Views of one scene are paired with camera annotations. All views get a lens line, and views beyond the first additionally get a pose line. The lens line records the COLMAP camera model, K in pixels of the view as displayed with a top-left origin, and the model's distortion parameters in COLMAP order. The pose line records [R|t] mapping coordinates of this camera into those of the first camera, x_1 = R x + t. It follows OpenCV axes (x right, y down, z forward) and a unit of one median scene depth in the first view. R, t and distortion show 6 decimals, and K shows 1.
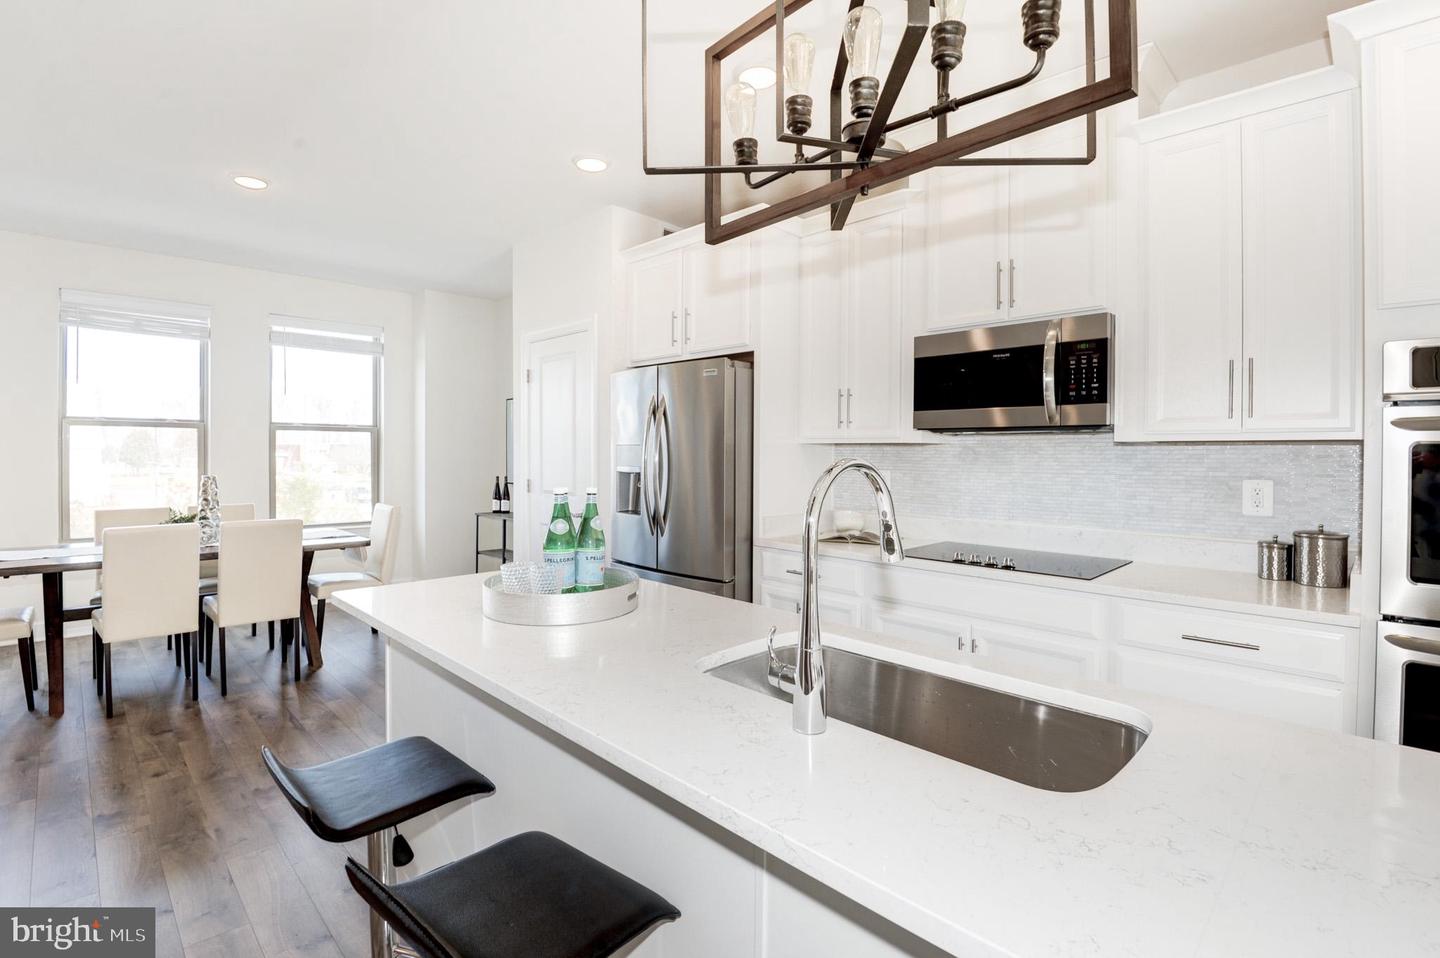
lens RADIAL K [[671.5, 0, 732.3], [0, 671.5, 466.3], [0, 0, 1]] dist [-0.018862, -0.009422]
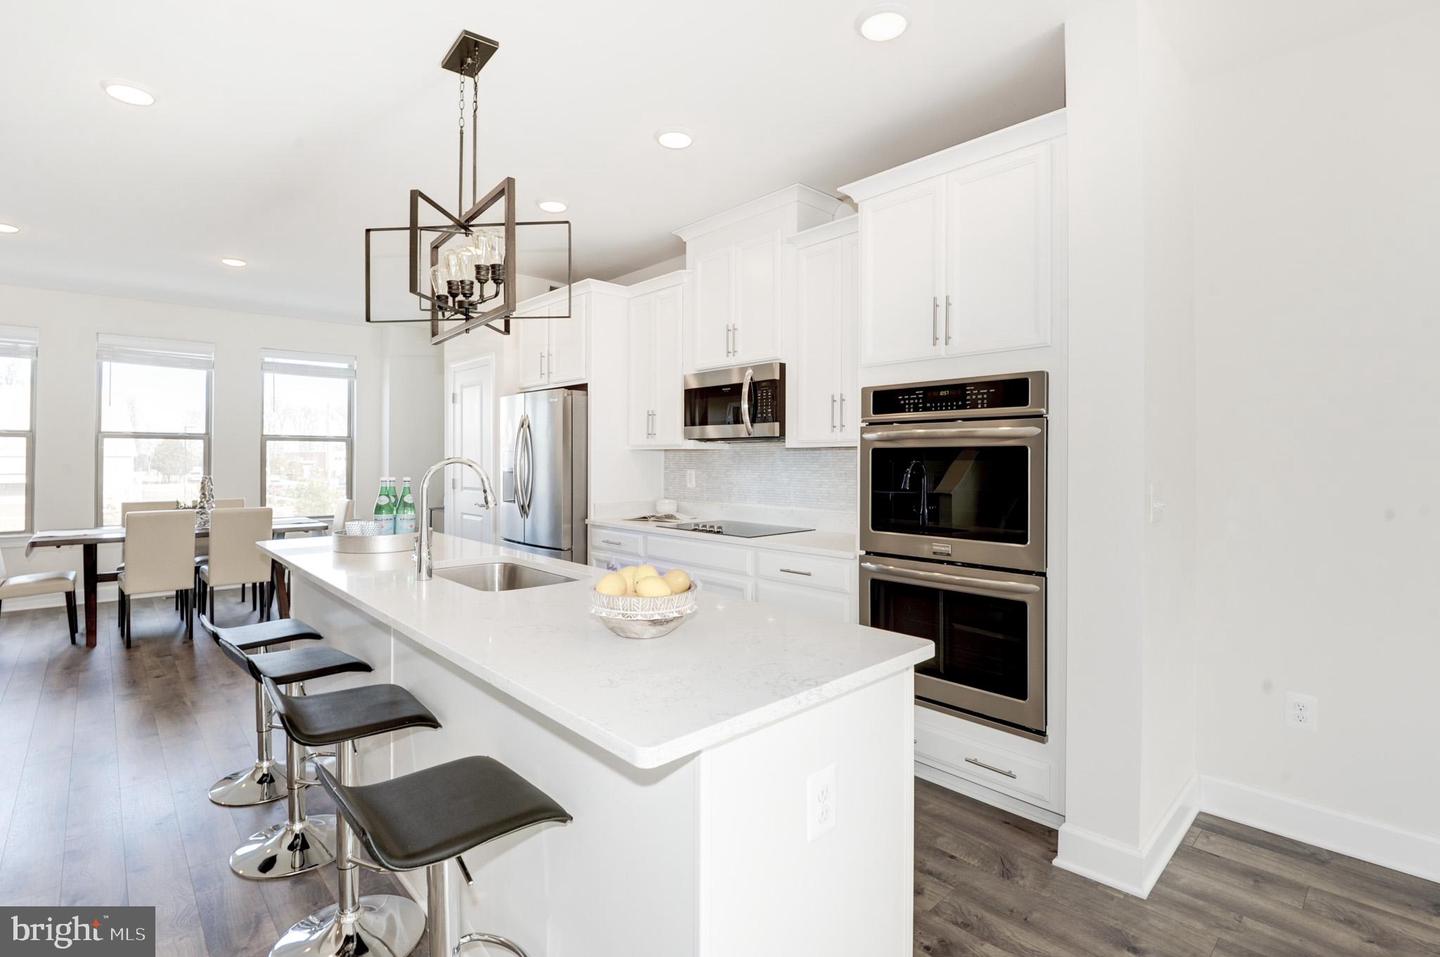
lens RADIAL K [[671.5, 0, 748.7], [0, 671.5, 459.1], [0, 0, 1]] dist [-0.018862, -0.009422]
pose [[0.999866, -0.006388, -0.015062, 0.371310], [0.006134, 0.999840, -0.016829, 0.009974], [0.015167, 0.016734, 0.999745, -0.362526]]
